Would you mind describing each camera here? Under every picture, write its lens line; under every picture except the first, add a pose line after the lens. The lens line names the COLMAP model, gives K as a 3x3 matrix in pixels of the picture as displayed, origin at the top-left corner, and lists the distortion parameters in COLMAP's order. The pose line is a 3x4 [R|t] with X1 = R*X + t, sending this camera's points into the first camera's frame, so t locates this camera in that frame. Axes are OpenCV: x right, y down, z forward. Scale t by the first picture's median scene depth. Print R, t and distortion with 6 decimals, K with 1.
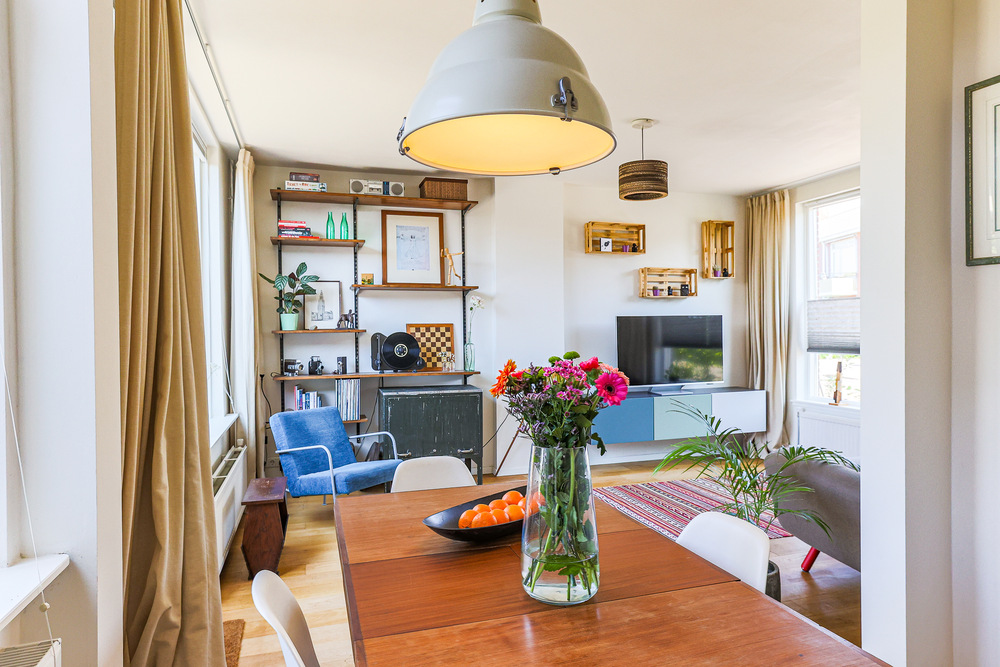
lens RADIAL K [[600.1, 0, 501.5], [0, 600.1, 331.9], [0, 0, 1]] dist [0.007494, 0.000541]
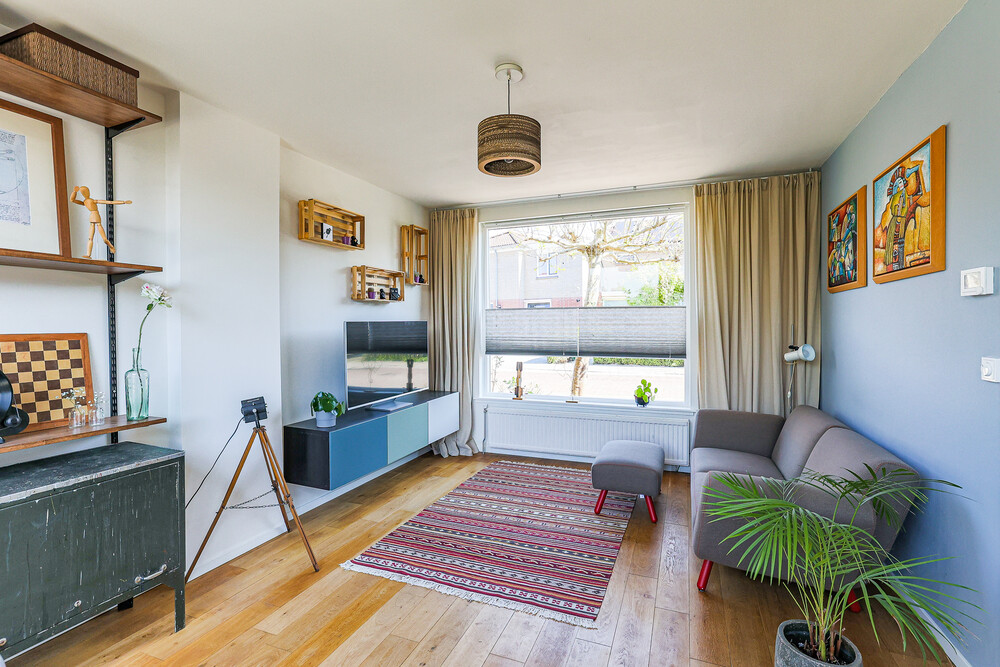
lens RADIAL K [[459.8, 0, 499.4], [0, 459.8, 328.9], [0, 0, 1]] dist [-0.010241, 0.002182]
pose [[0.643104, -0.004417, 0.765766, -0.147325], [0.011306, 0.999929, -0.003727, -0.011429], [-0.765696, 0.011055, 0.643108, 0.434546]]
